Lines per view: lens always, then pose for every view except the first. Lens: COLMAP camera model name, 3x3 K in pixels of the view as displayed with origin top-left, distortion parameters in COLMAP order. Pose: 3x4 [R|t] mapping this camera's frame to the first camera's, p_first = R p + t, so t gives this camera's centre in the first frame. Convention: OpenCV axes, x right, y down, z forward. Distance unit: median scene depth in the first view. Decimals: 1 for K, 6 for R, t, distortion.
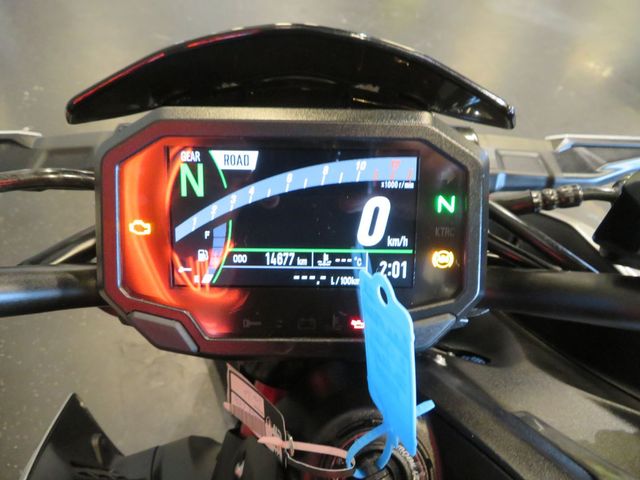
lens RADIAL K [[456.0, 0, 320.0], [0, 456.0, 240.0], [0, 0, 1]] dist [-0.004401, 0.001690]
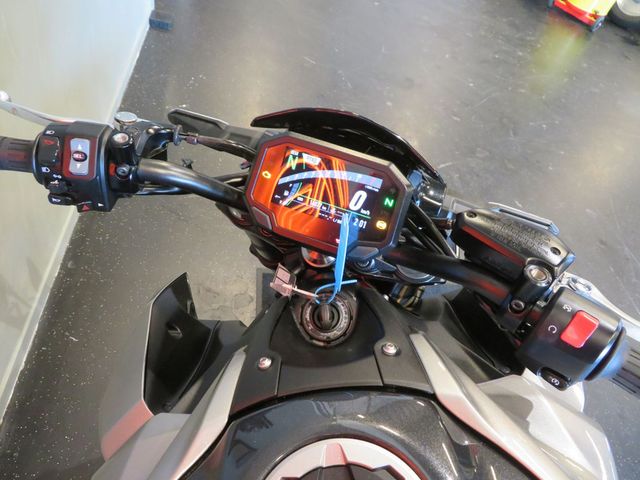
lens RADIAL K [[456.0, 0, 320.0], [0, 456.0, 240.0], [0, 0, 1]] dist [-0.004401, 0.001690]
pose [[0.933571, 0.308719, -0.182040, 0.420797], [-0.319976, 0.946766, -0.035355, 0.294052], [0.161434, 0.091255, 0.982655, -1.306216]]
